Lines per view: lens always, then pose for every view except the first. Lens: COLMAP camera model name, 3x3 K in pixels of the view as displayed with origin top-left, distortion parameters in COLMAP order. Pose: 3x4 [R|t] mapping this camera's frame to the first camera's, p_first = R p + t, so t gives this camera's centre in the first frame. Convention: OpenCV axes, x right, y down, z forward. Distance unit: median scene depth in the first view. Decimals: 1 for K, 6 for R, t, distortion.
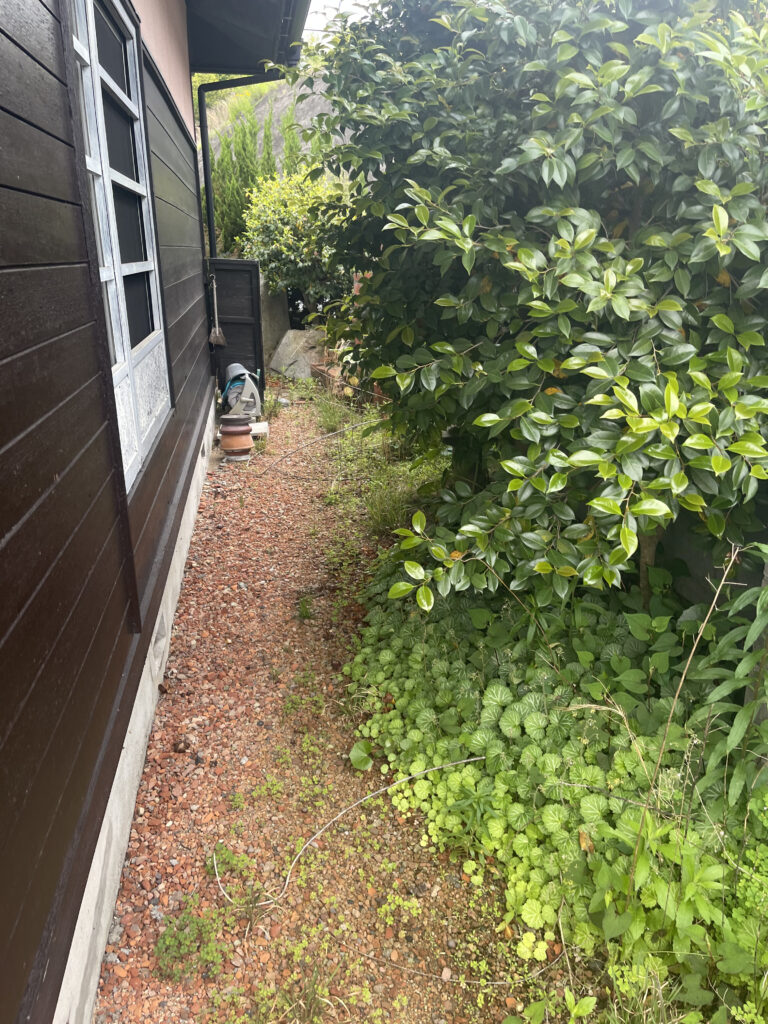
lens RADIAL K [[771.1, 0, 389.3], [0, 771.1, 515.5], [0, 0, 1]] dist [0.076374, -0.096761]
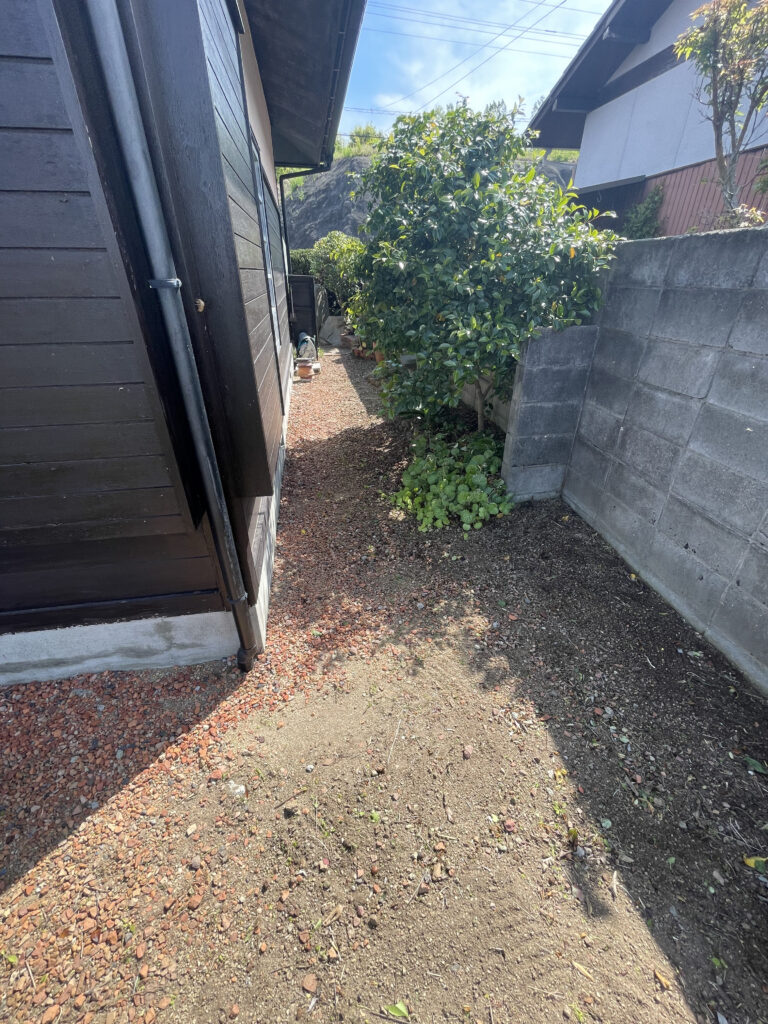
lens RADIAL K [[412.3, 0, 381.7], [0, 412.3, 510.9], [0, 0, 1]] dist [-0.000841, 0.000250]
pose [[0.999942, -0.003289, -0.010213, 0.003993], [0.005287, 0.979299, 0.202348, 0.020279], [0.009336, -0.202390, 0.979260, -0.057855]]
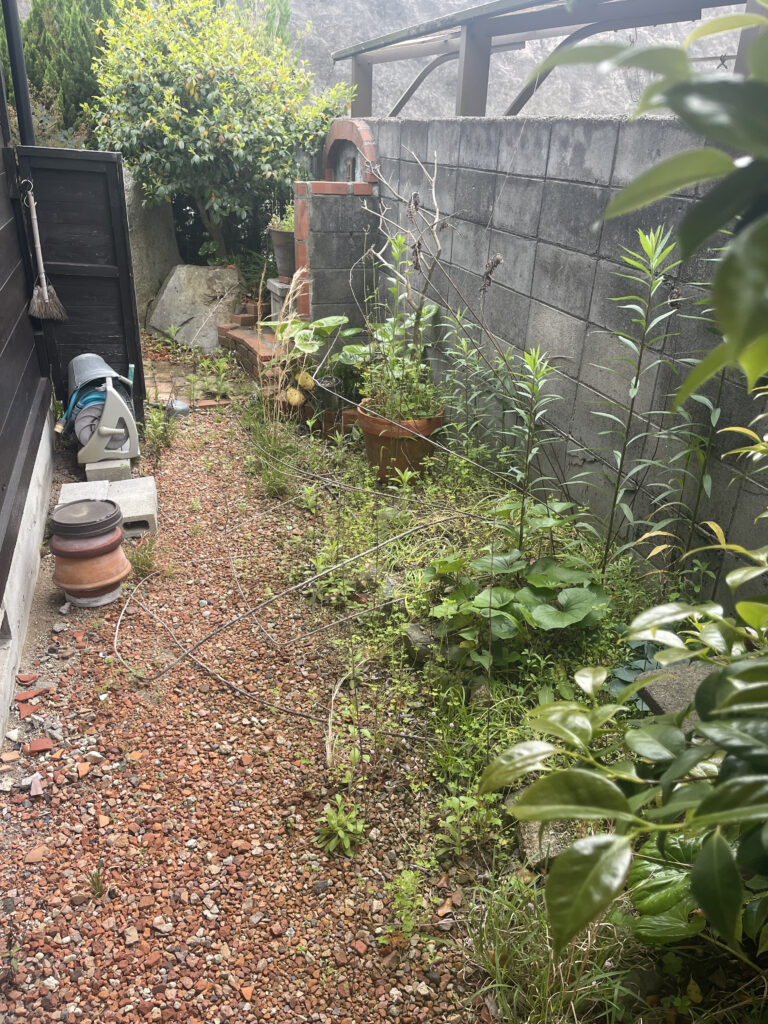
lens RADIAL K [[758.8, 0, 384.1], [0, 758.8, 529.7], [0, 0, 1]] dist [0.074650, -0.099019]
pose [[0.990843, -0.024448, 0.132789, -0.057825], [0.004151, 0.988521, 0.151029, -0.133344], [-0.134957, -0.149095, 0.979570, 0.372259]]
